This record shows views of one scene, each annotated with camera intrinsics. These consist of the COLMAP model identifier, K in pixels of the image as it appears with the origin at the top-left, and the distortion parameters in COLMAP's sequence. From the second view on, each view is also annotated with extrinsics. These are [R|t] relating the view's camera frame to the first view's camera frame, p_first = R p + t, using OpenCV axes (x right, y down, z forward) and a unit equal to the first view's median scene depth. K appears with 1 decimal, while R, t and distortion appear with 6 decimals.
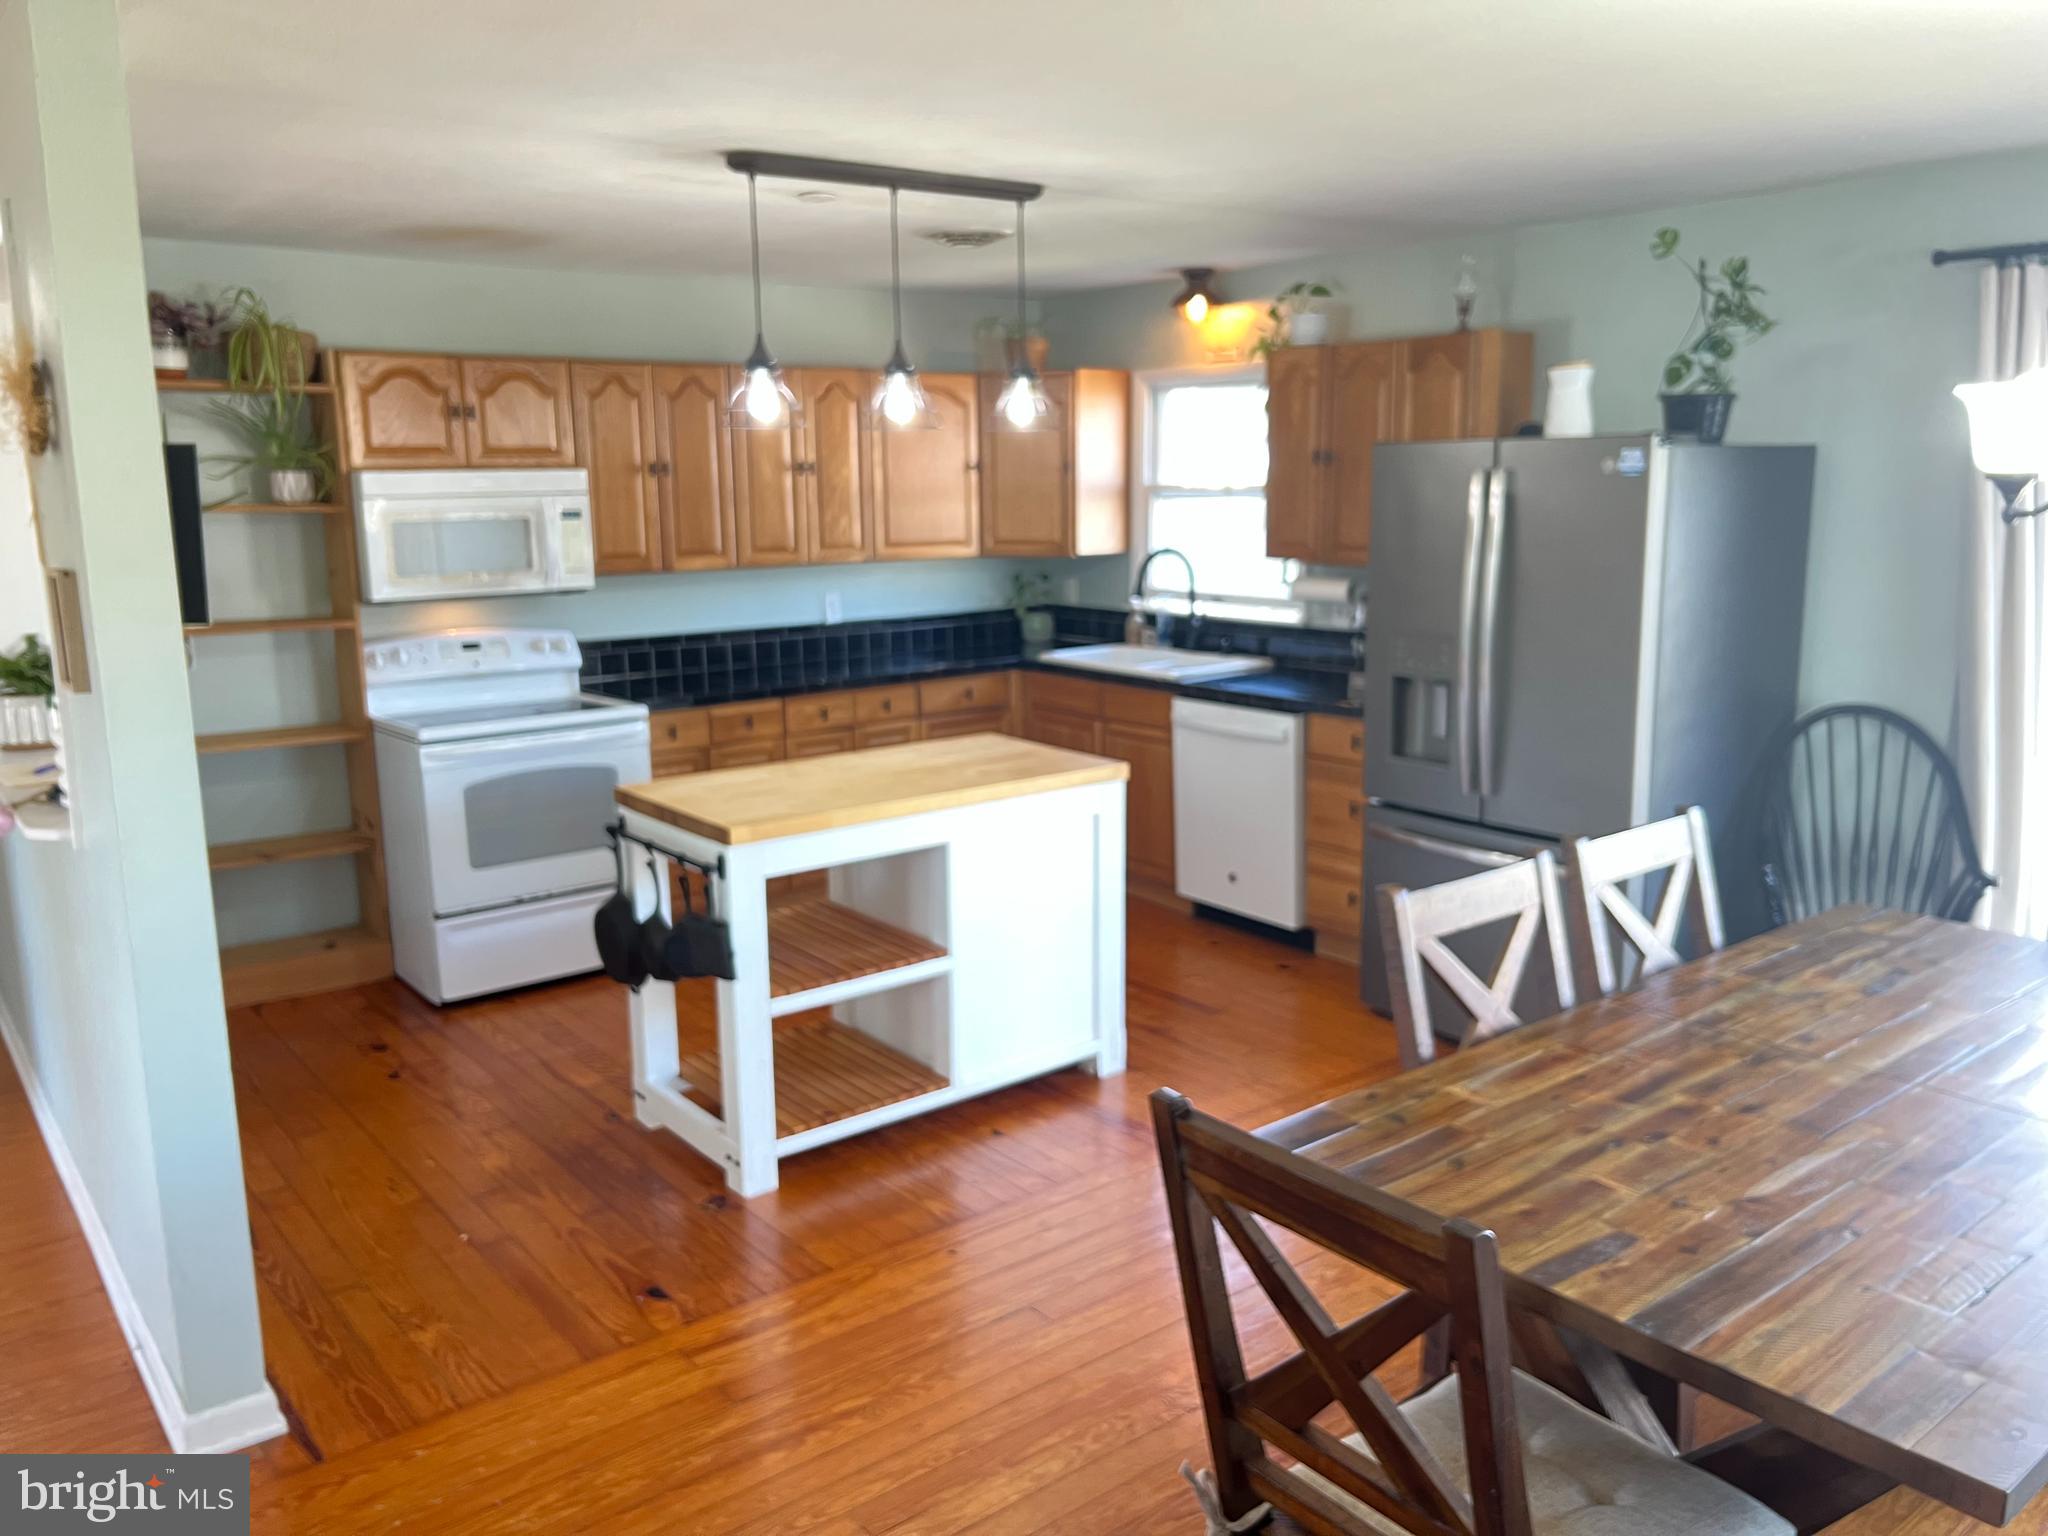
lens RADIAL K [[1555.7, 0, 1037.5], [0, 1555.7, 773.5], [0, 0, 1]] dist [0.061928, -0.072567]
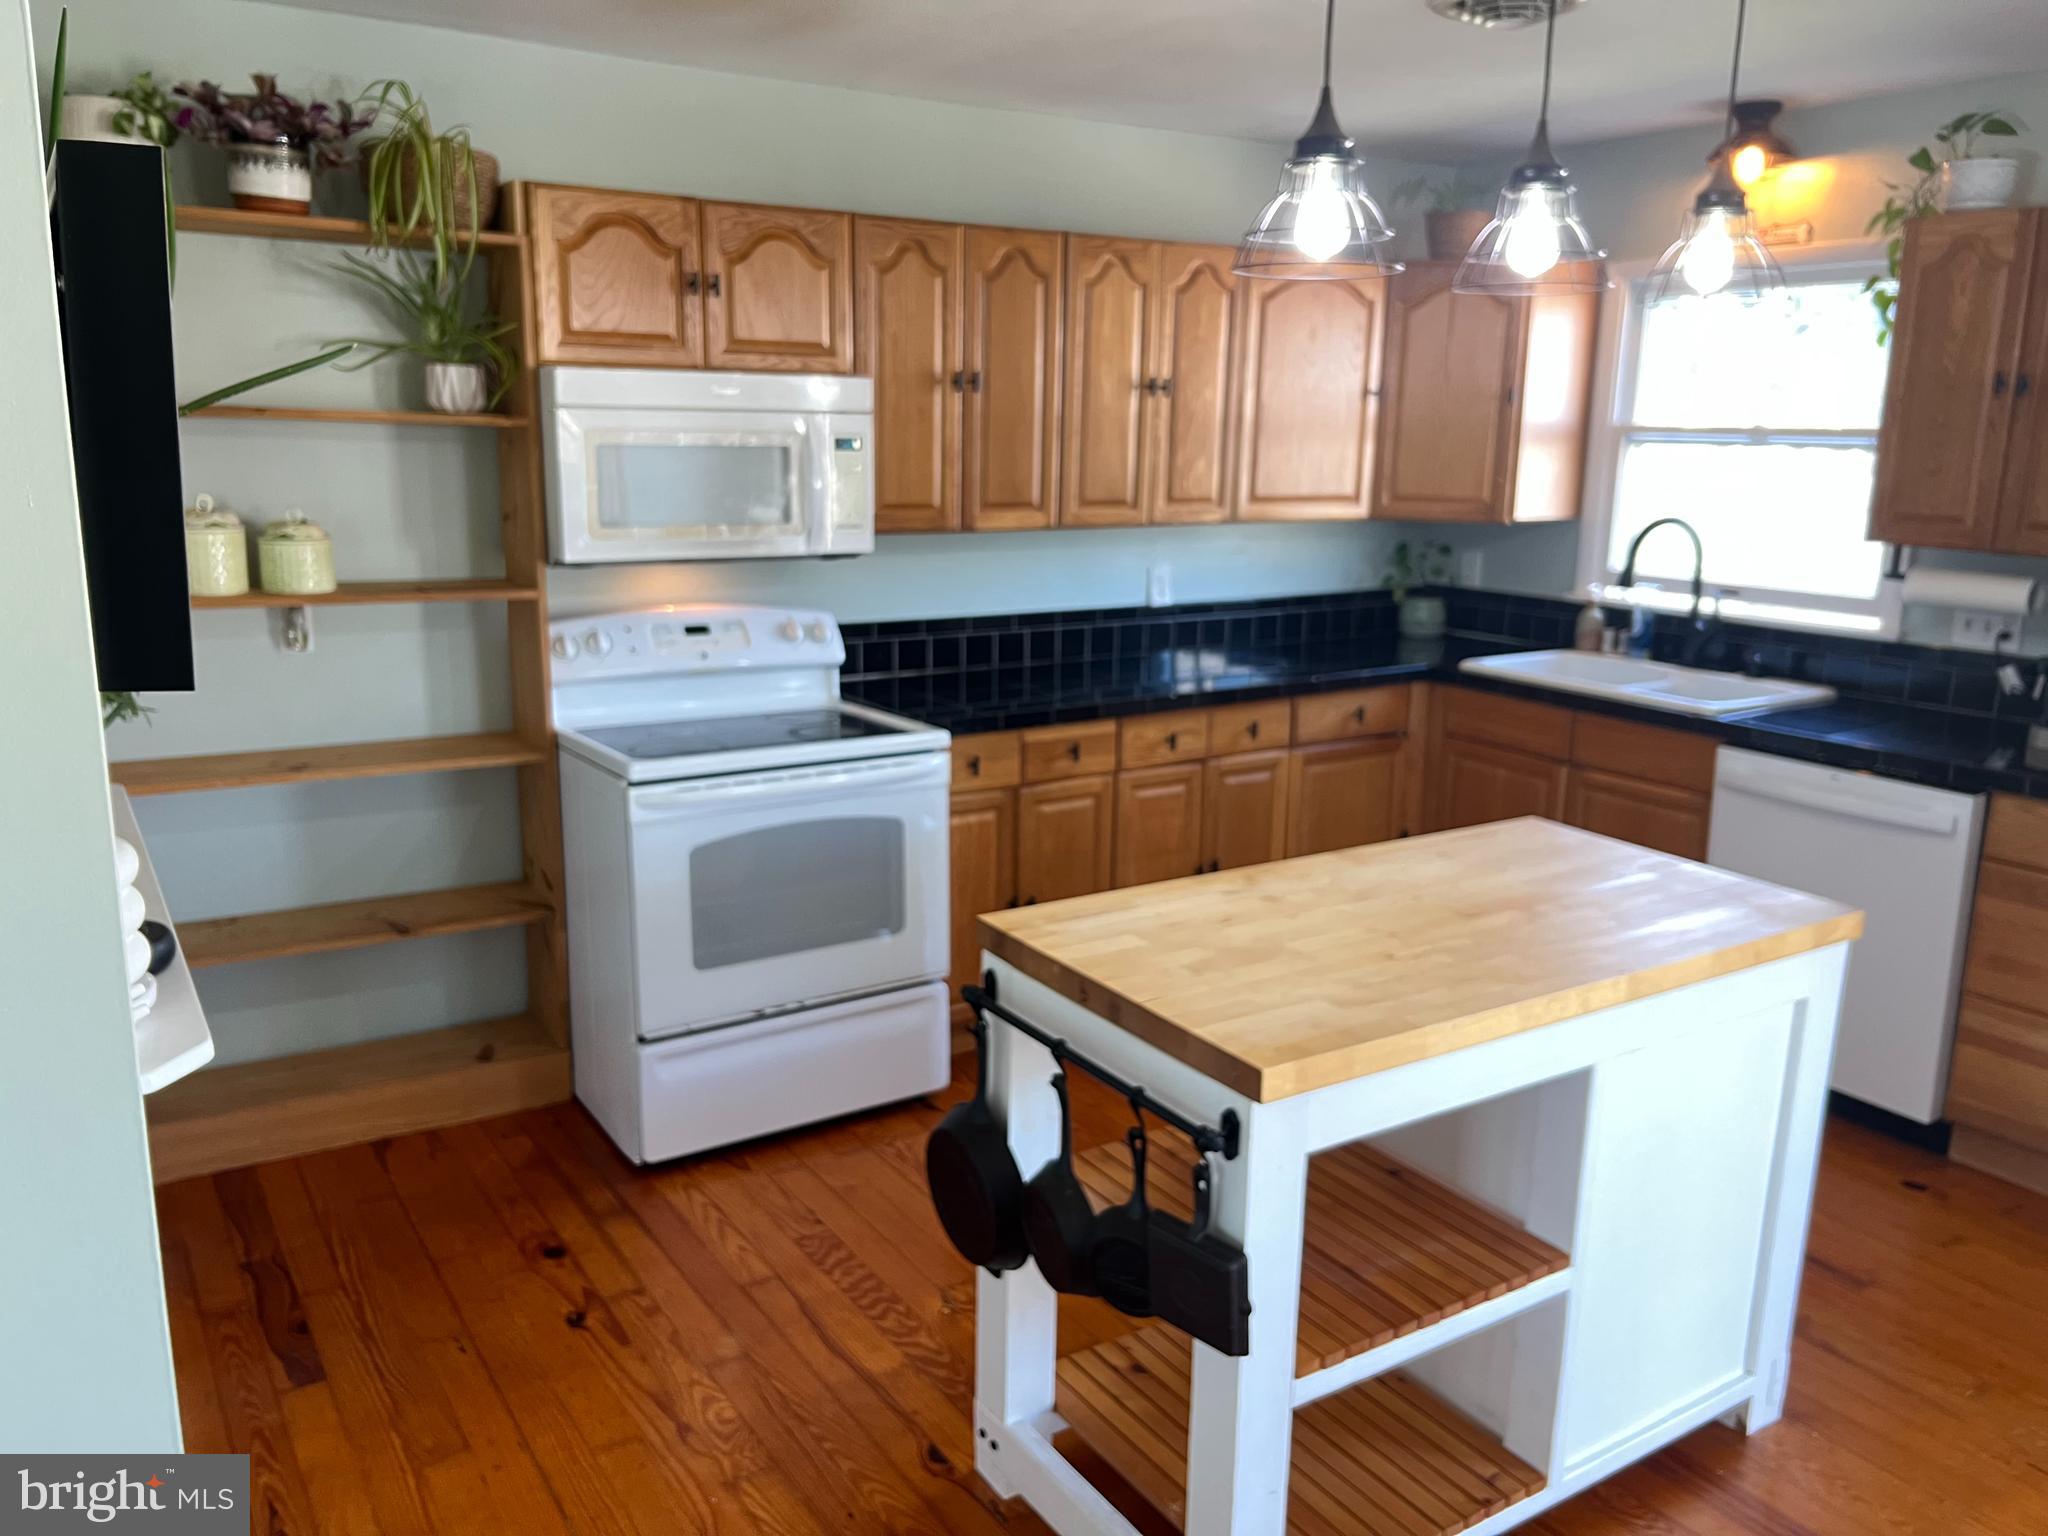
lens RADIAL K [[1555.7, 0, 1032.6], [0, 1555.7, 774.0], [0, 0, 1]] dist [0.061928, -0.072567]
pose [[0.995121, 0.048672, -0.085816, -0.153130], [-0.046046, 0.998416, 0.032316, -0.047365], [0.087253, -0.028206, 0.995787, 0.327462]]
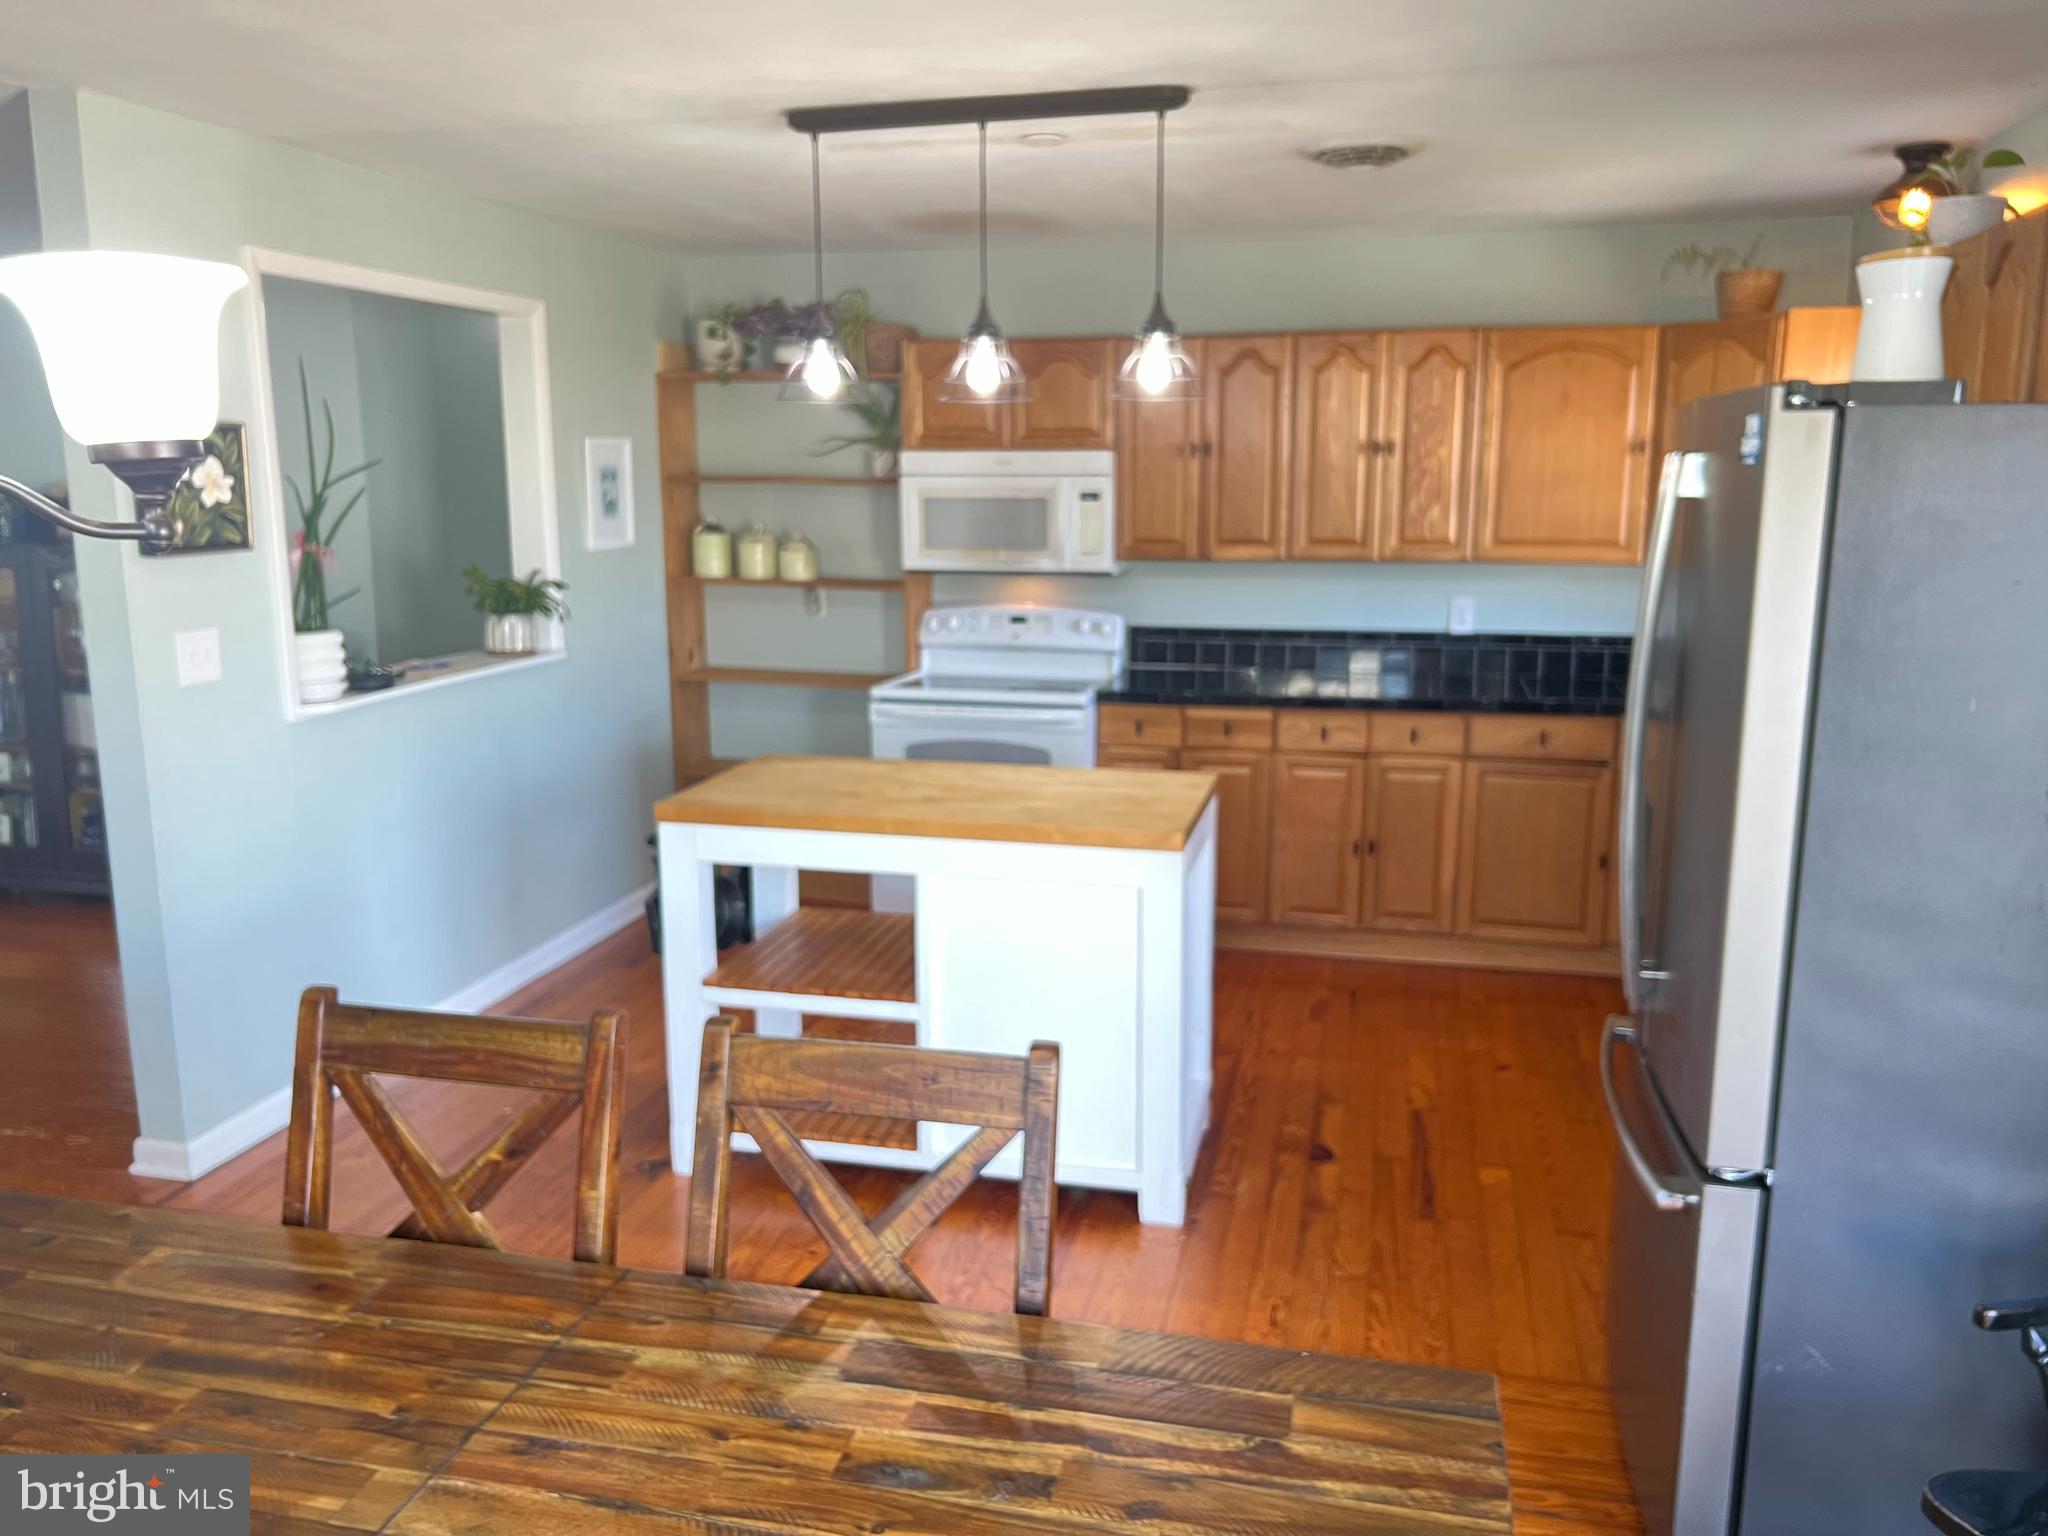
lens RADIAL K [[1555.7, 0, 1037.7], [0, 1555.7, 780.3], [0, 0, 1]] dist [0.061928, -0.072567]
pose [[0.619577, 0.168282, -0.766684, 0.475404], [-0.157257, 0.983557, 0.088801, -0.071171], [0.769022, 0.065547, 0.635853, 0.361921]]
